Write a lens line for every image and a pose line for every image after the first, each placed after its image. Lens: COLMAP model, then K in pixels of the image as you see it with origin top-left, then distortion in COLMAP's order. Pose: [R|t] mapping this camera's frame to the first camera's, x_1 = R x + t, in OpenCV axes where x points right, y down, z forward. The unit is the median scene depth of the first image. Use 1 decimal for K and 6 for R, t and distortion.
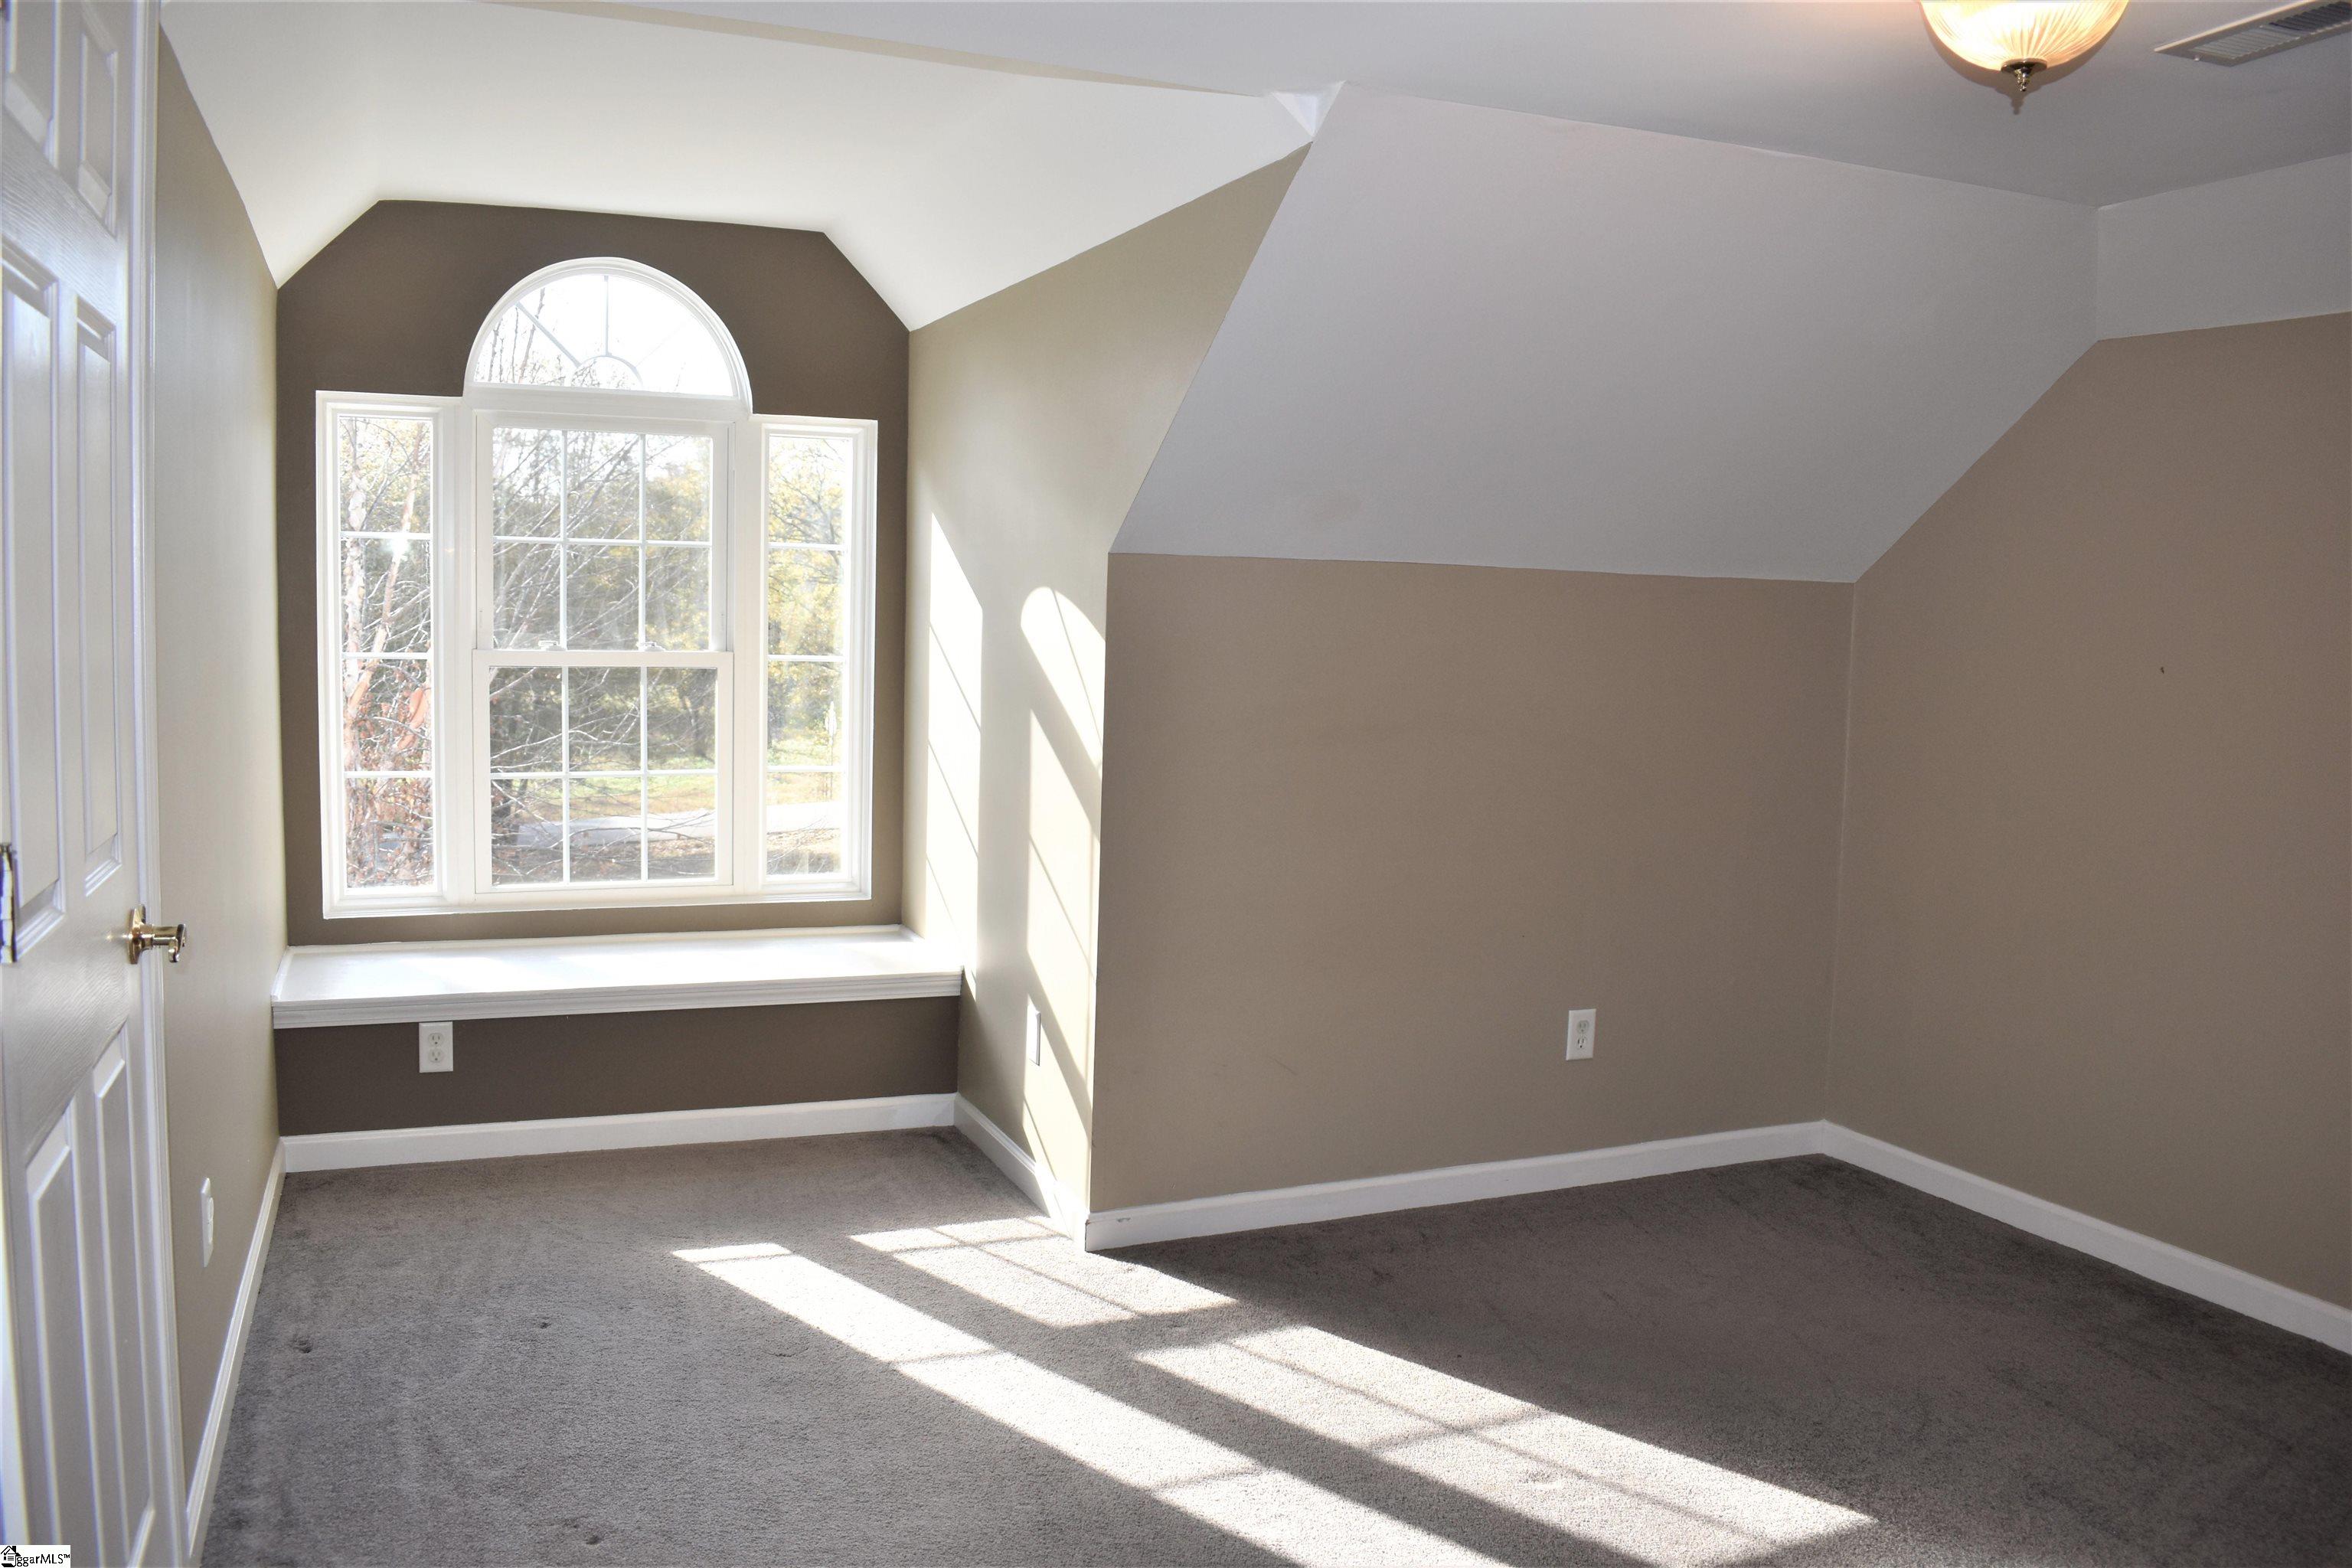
lens RADIAL K [[1883.6, 0, 1176.0], [0, 1883.6, 784.0], [0, 0, 1]] dist [-0.079577, 0.004139]
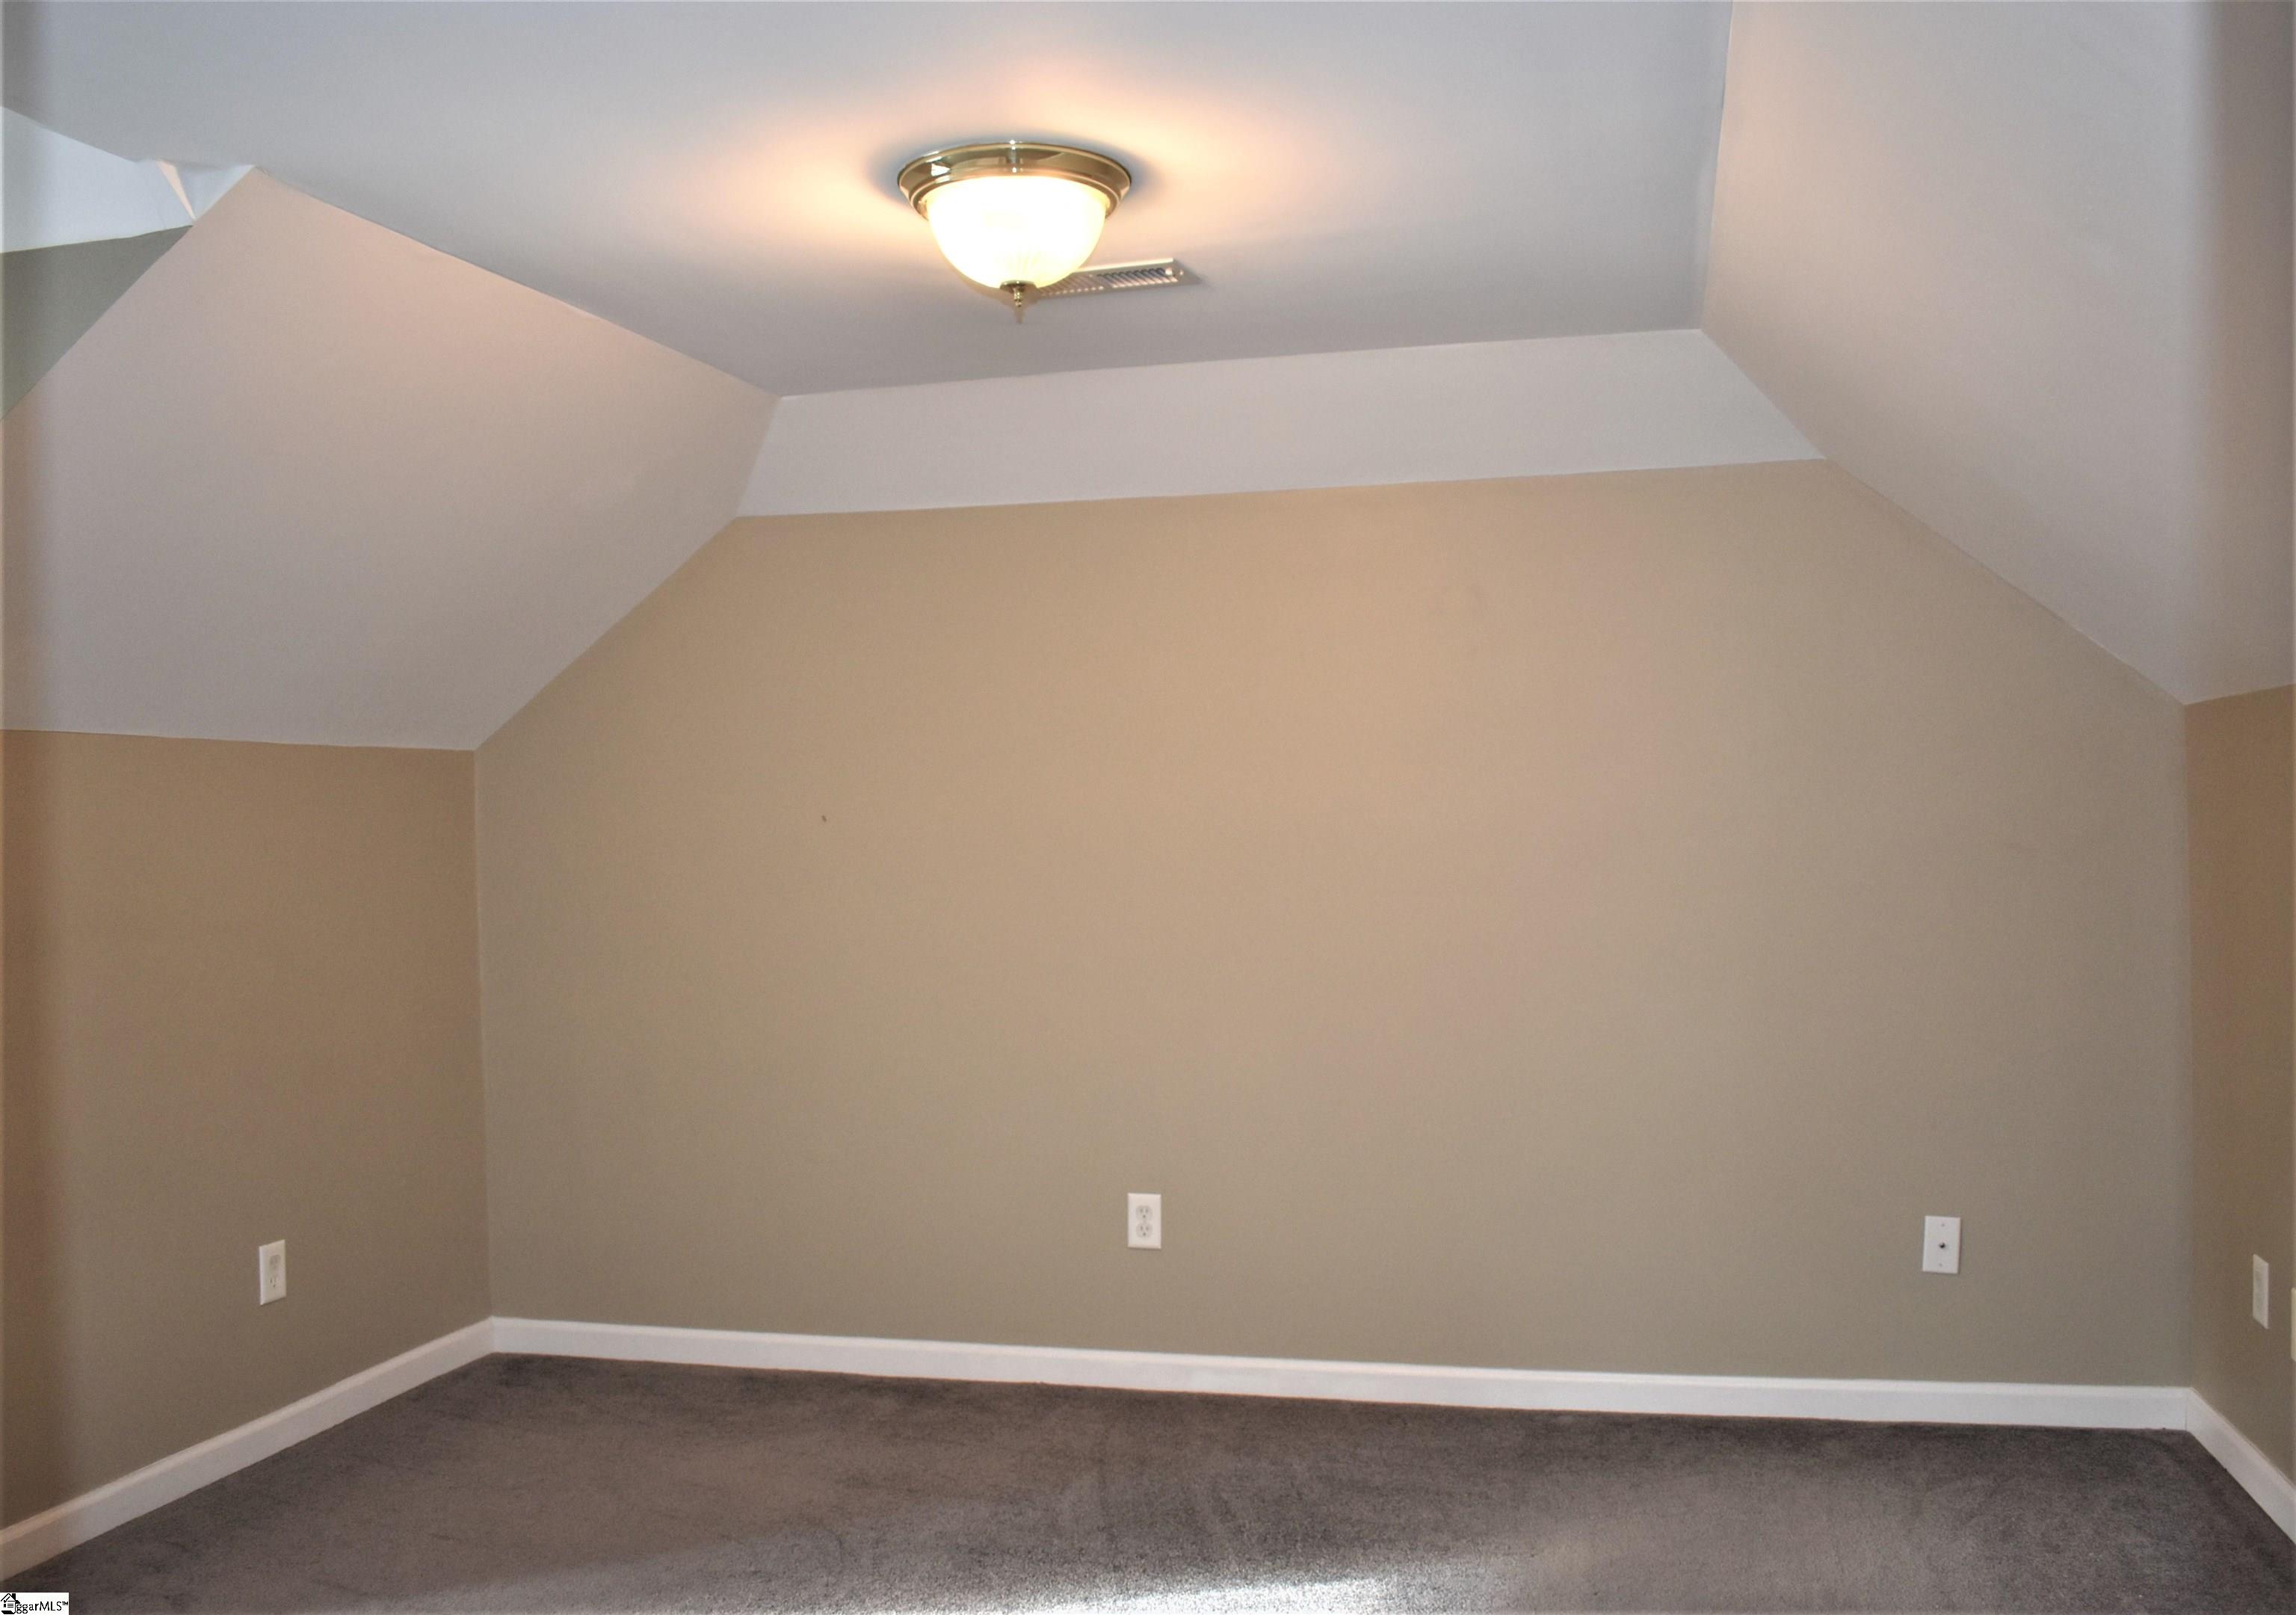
lens RADIAL K [[2084.5, 0, 1148.0], [0, 2084.5, 807.5], [0, 0, 1]] dist [-0.096530, 0.018176]
pose [[0.584857, -0.030703, 0.810555, -0.375530], [0.107961, 0.993339, -0.040273, 0.002569], [-0.803920, 0.111063, 0.584276, 0.123397]]
